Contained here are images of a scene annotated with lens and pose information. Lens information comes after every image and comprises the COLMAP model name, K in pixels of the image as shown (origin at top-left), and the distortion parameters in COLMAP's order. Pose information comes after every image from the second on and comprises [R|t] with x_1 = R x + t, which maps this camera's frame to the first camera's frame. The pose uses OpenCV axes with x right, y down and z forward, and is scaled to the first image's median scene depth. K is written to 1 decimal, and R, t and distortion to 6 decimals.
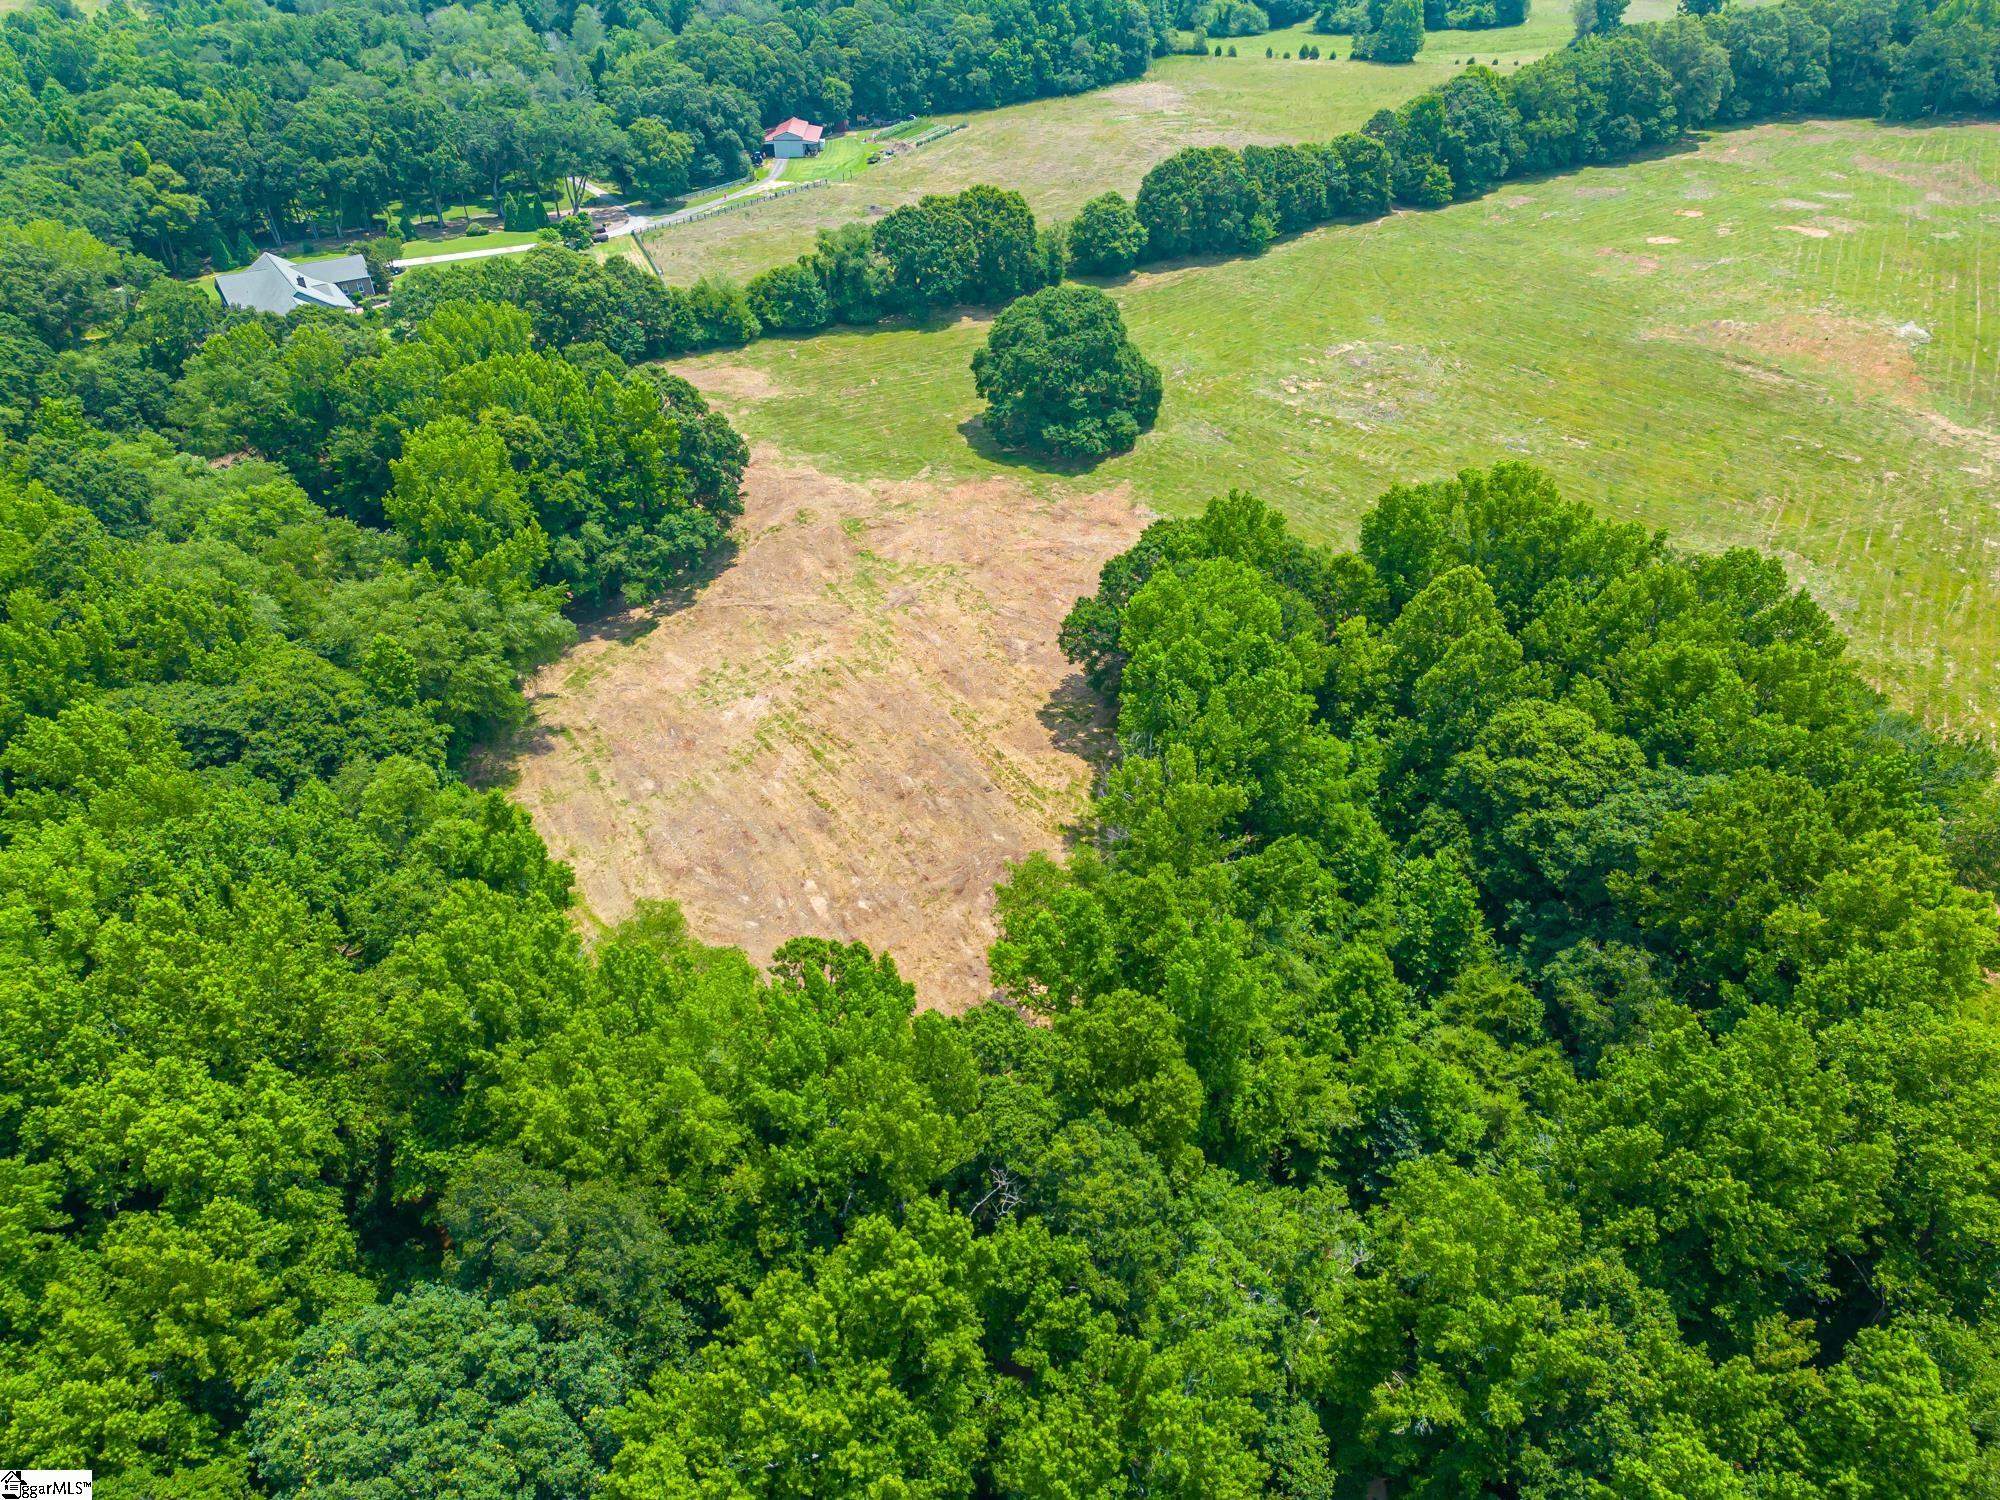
lens RADIAL K [[1389.9, 0, 1006.8], [0, 1389.9, 757.6], [0, 0, 1]] dist [0.109098, -0.085922]
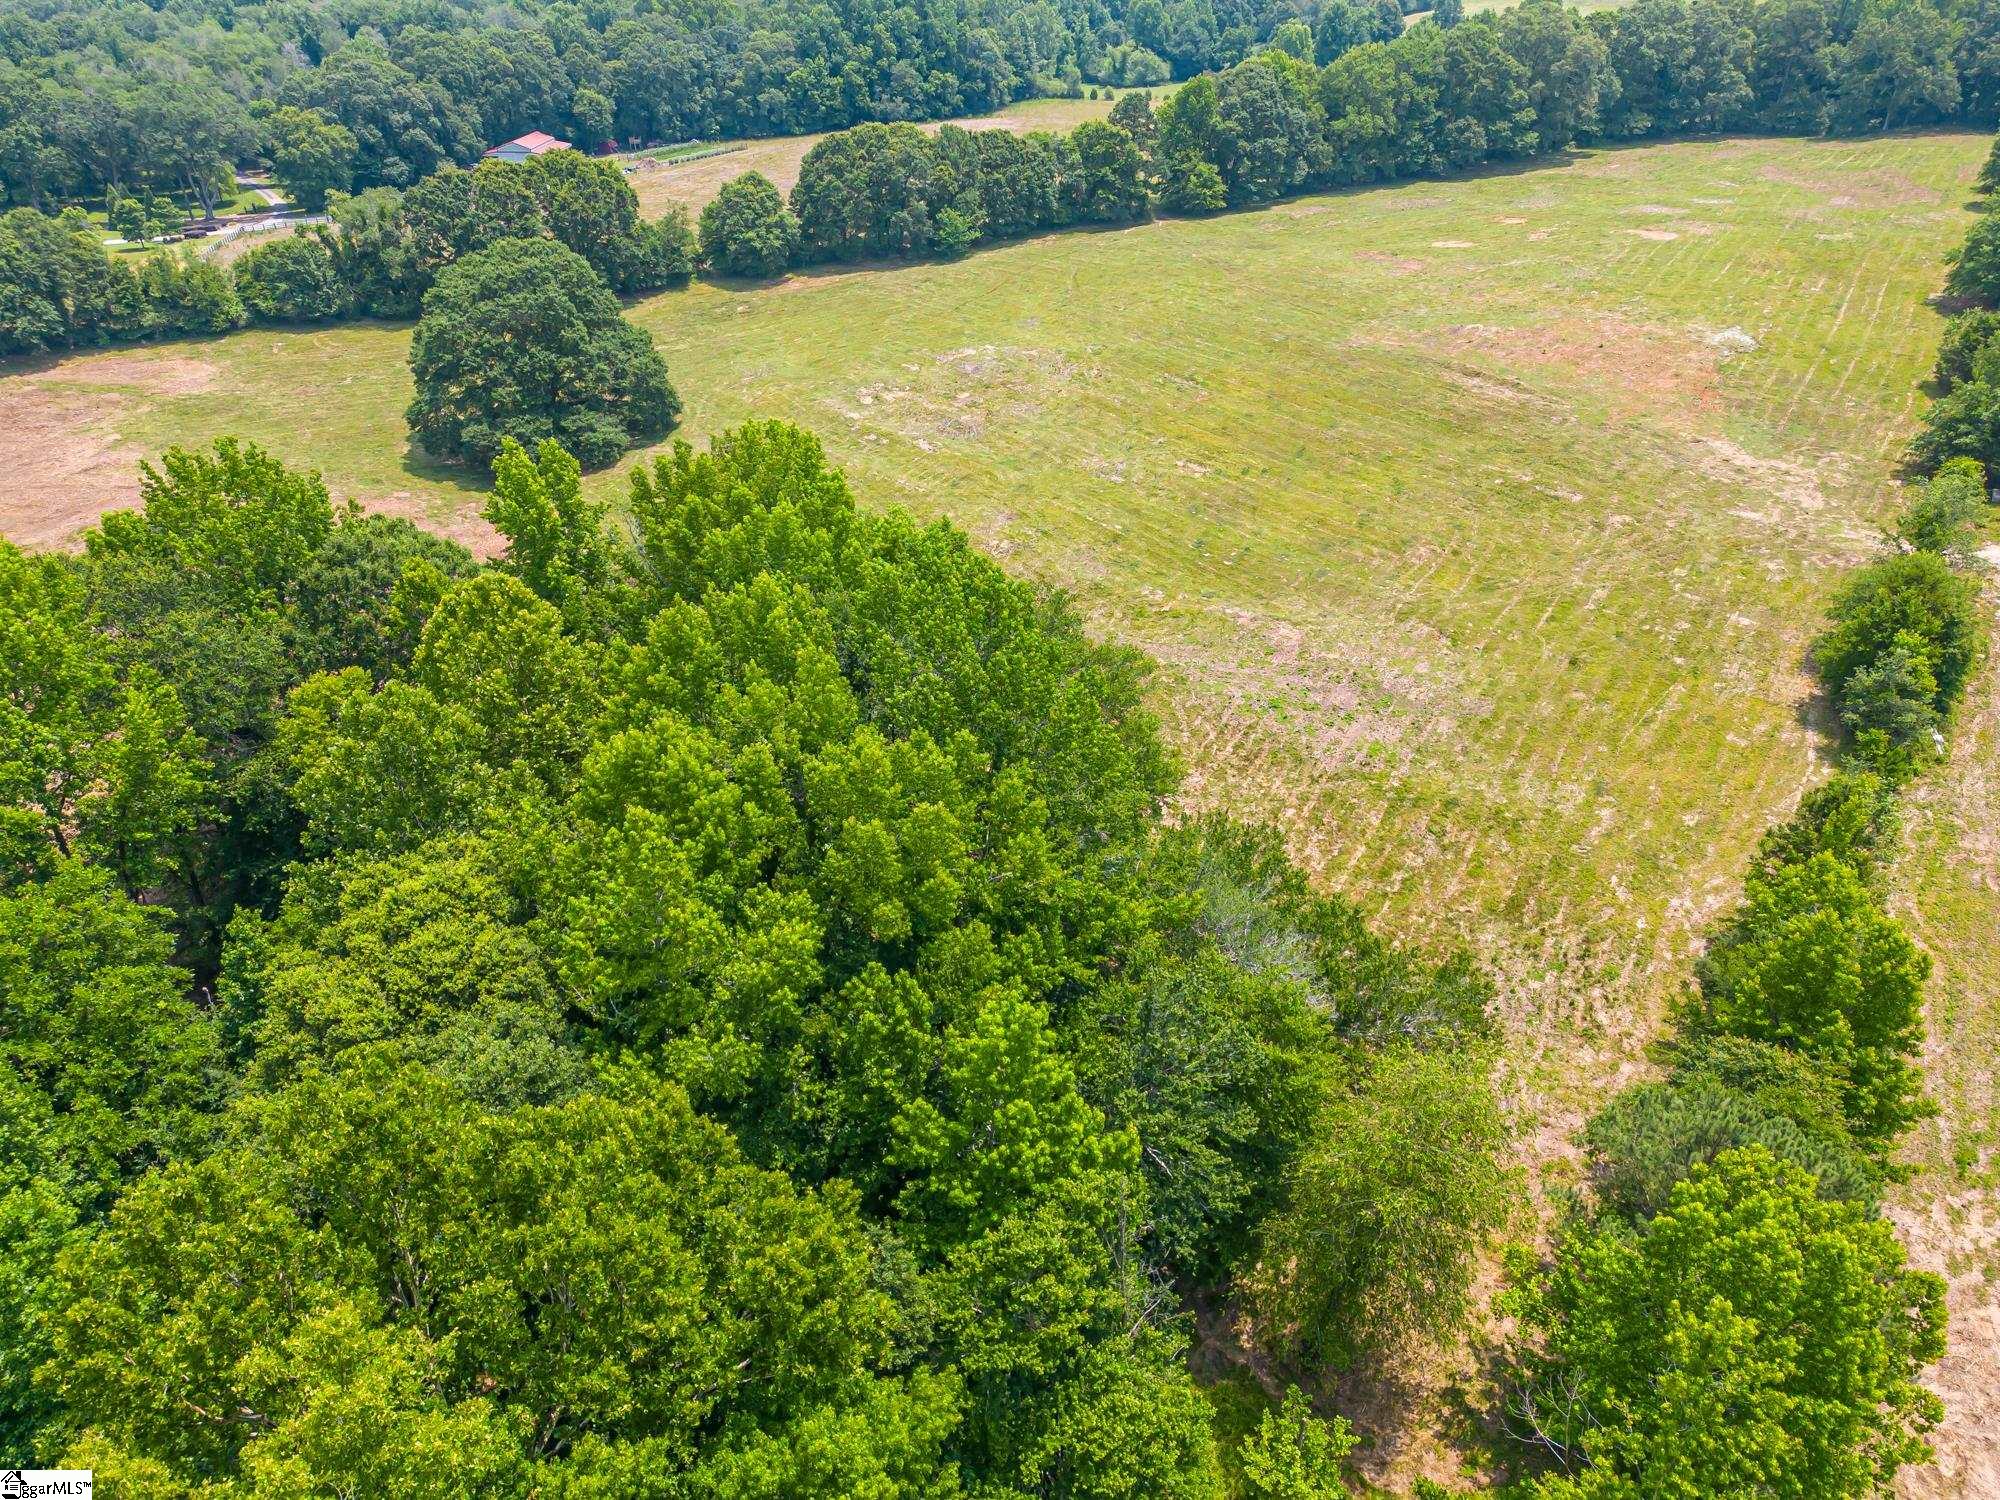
lens RADIAL K [[1389.9, 0, 1006.8], [0, 1389.9, 757.6], [0, 0, 1]] dist [0.109098, -0.085922]
pose [[0.996823, 0.038442, -0.069755, 0.282983], [-0.044221, 0.995544, -0.083289, -0.017854], [0.066242, 0.086109, 0.994081, 0.256966]]
